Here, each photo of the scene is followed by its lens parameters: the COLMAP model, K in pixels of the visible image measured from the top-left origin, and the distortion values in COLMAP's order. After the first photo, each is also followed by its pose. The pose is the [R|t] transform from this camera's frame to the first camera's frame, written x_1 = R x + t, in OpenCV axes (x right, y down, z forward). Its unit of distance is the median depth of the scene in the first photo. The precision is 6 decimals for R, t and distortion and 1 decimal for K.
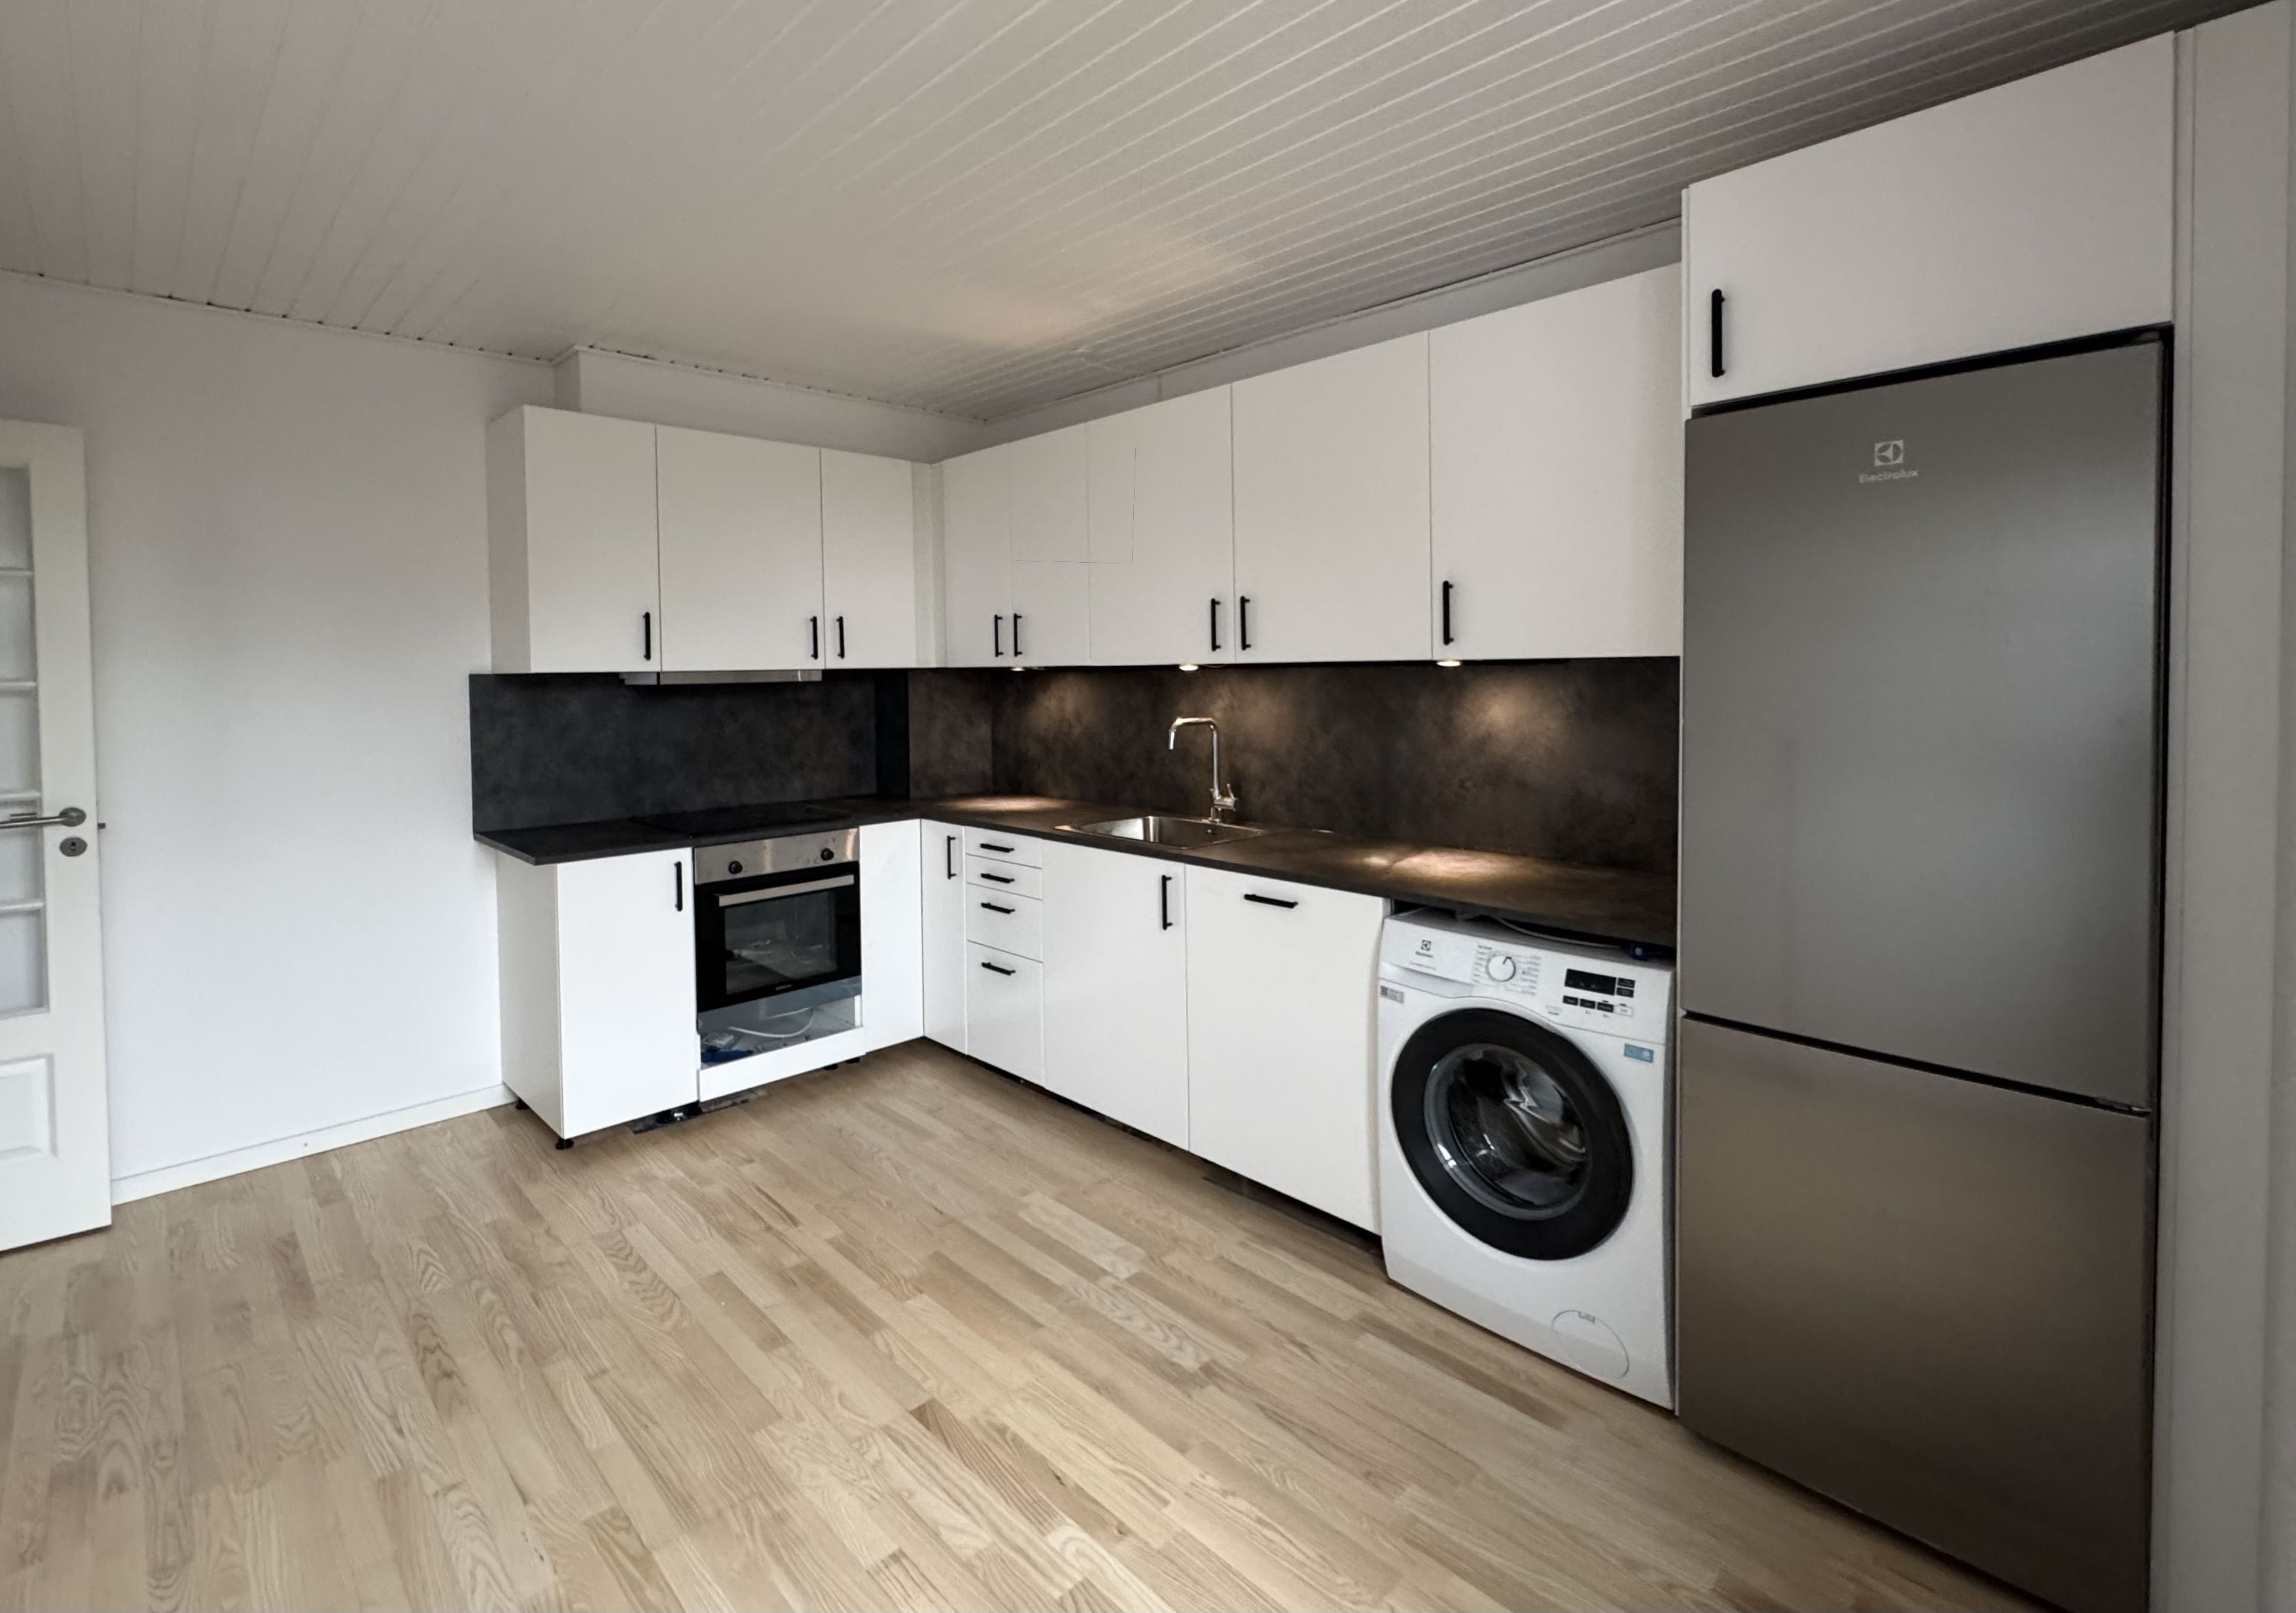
lens RADIAL K [[1089.1, 0, 1131.2], [0, 1089.1, 725.9], [0, 0, 1]] dist [-0.002715, 0.001438]
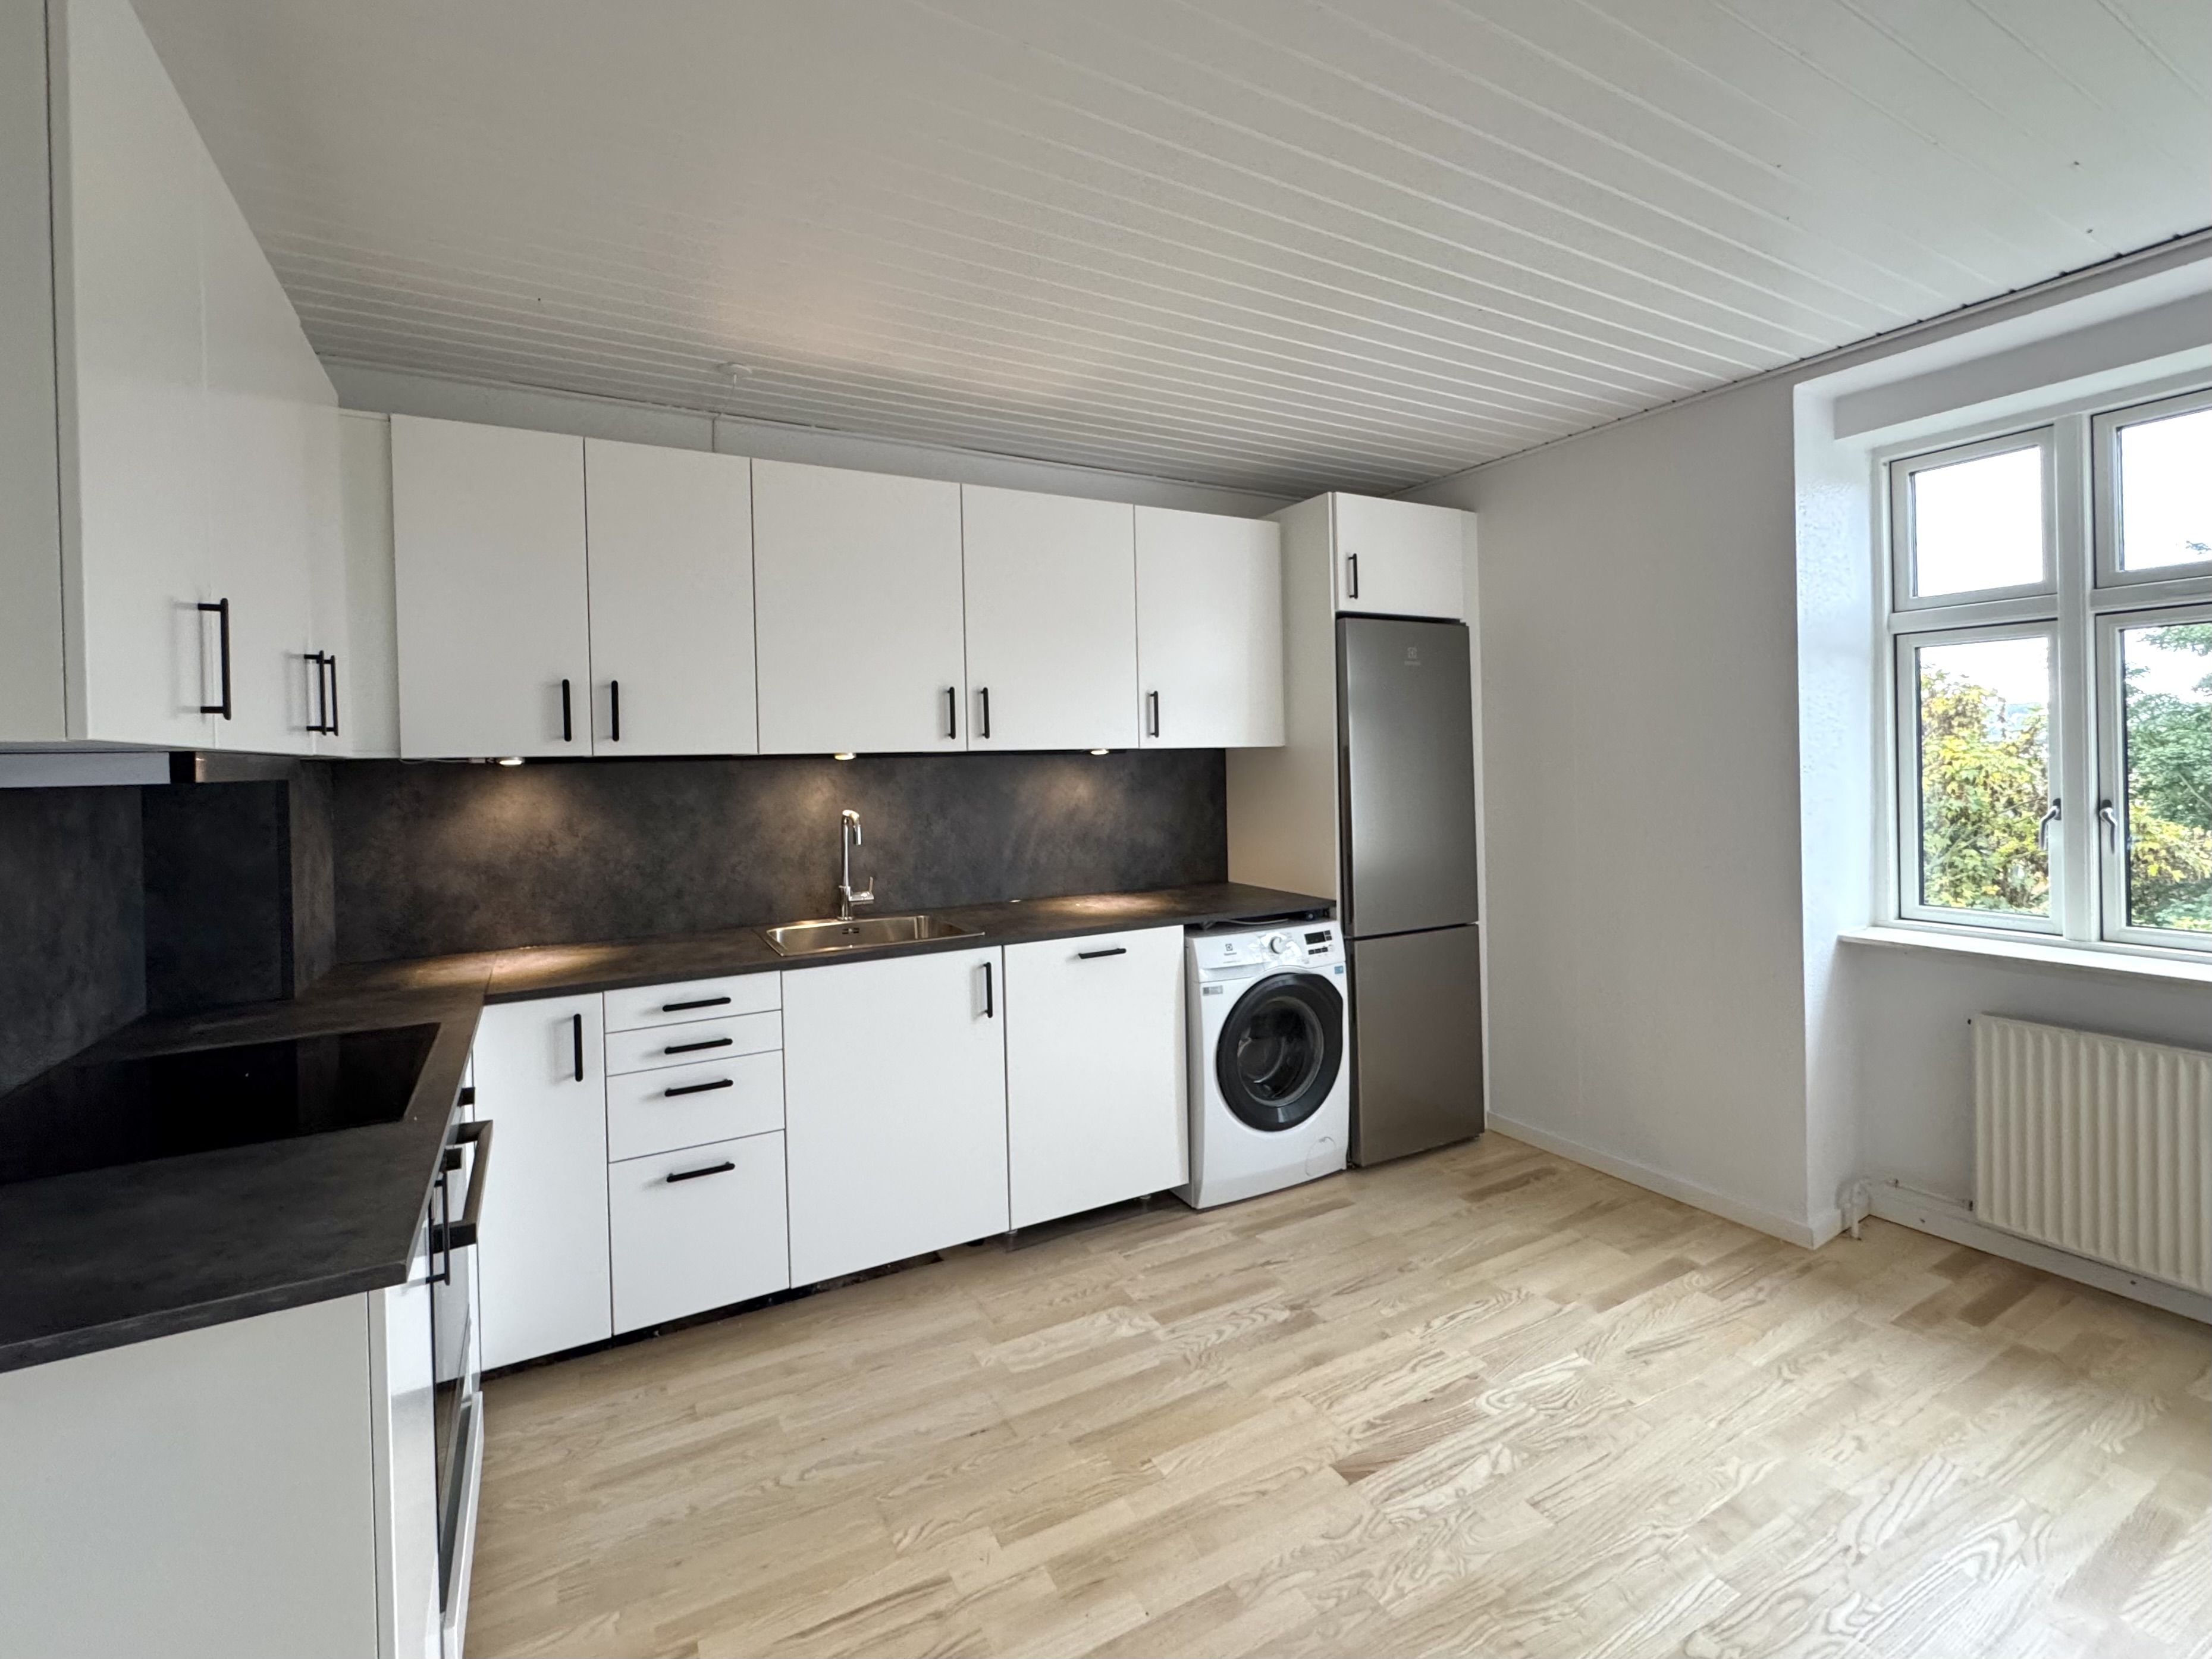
lens RADIAL K [[960.1, 0, 1047.6], [0, 960.1, 780.5], [0, 0, 1]] dist [0.003652, 0.001612]
pose [[0.267167, -0.019718, 0.963448, -0.904250], [0.065055, 0.997879, 0.002383, -0.031541], [-0.961452, 0.062041, 0.267883, 0.796807]]
